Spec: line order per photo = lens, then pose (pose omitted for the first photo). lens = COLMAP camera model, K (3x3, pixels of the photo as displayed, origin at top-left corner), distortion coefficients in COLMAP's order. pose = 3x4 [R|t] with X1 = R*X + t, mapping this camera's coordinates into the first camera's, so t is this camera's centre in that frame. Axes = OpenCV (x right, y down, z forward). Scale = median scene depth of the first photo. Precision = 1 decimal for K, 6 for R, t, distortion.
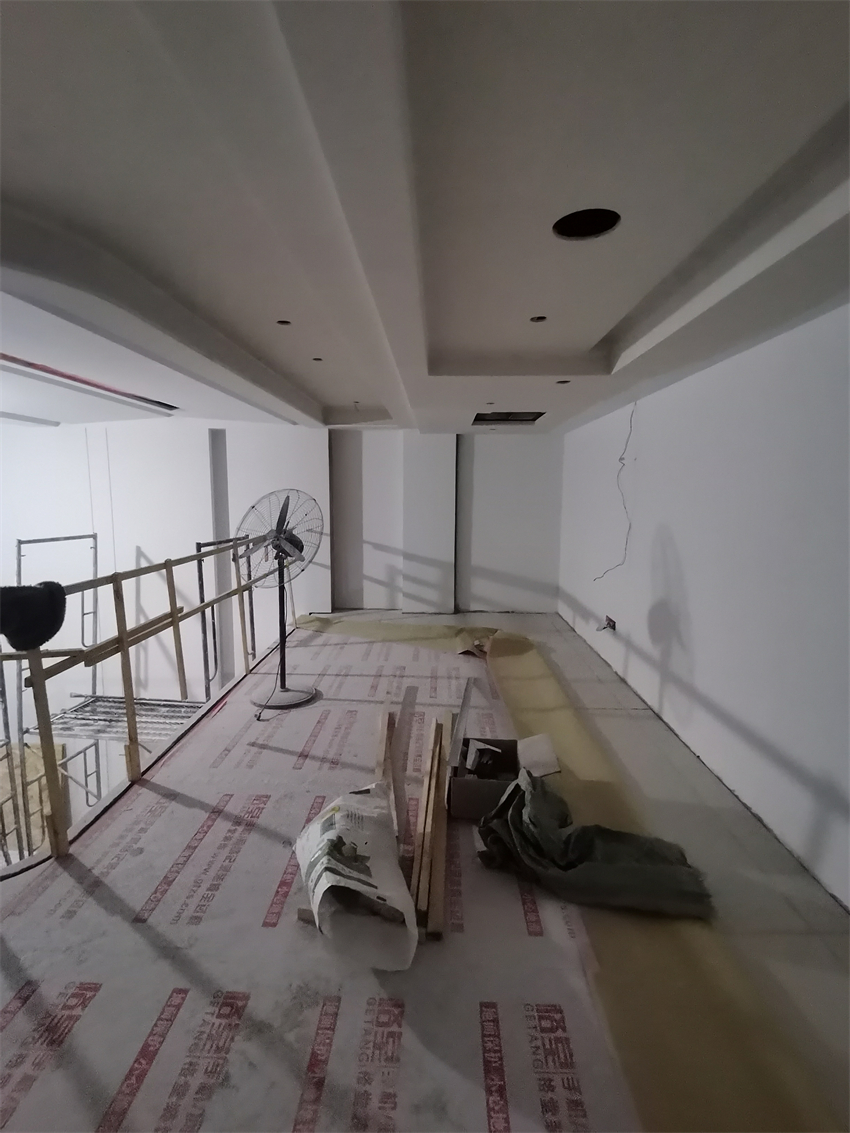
lens RADIAL K [[563.2, 0, 424.6], [0, 563.2, 550.7], [0, 0, 1]] dist [0.044598, -0.032127]
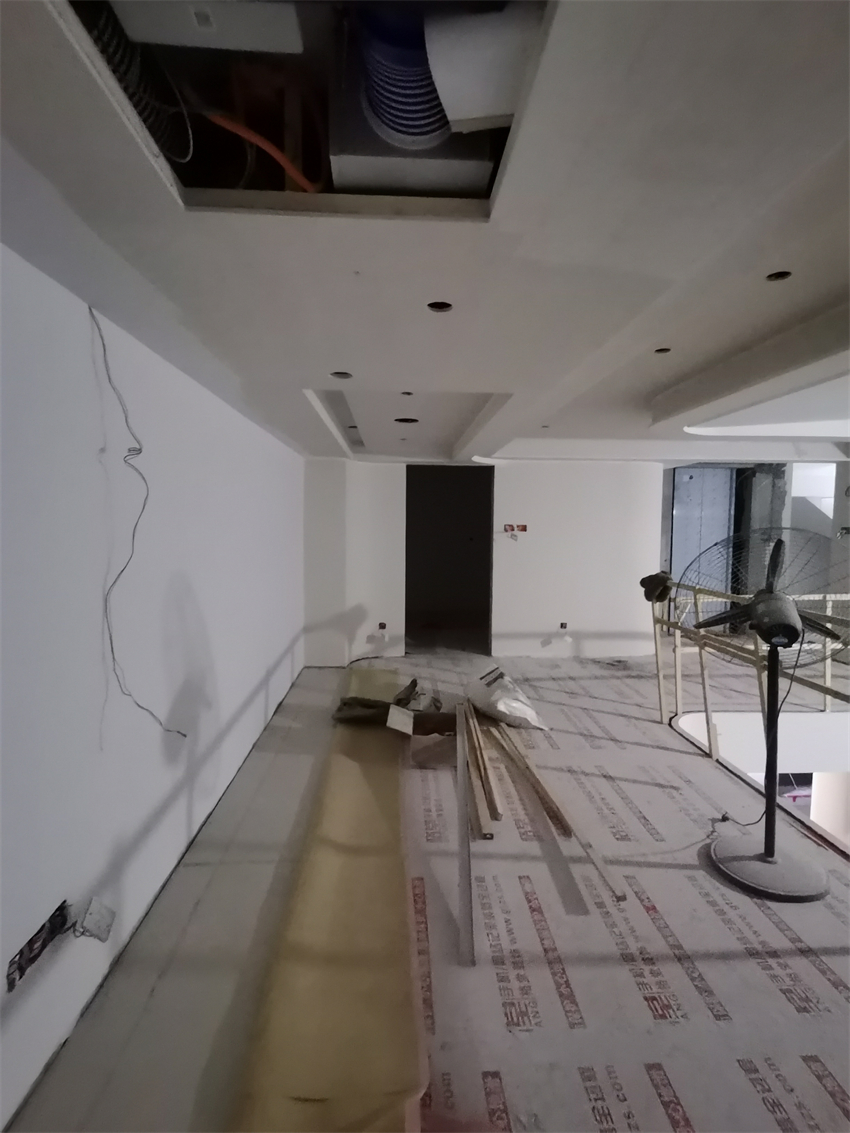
lens RADIAL K [[563.2, 0, 430.0], [0, 563.2, 559.6], [0, 0, 1]] dist [0.044598, -0.032127]
pose [[-0.995970, -0.012331, -0.088841, 0.198558], [-0.026859, 0.986054, 0.164241, -0.186941], [0.085577, 0.165966, -0.982411, 1.785951]]
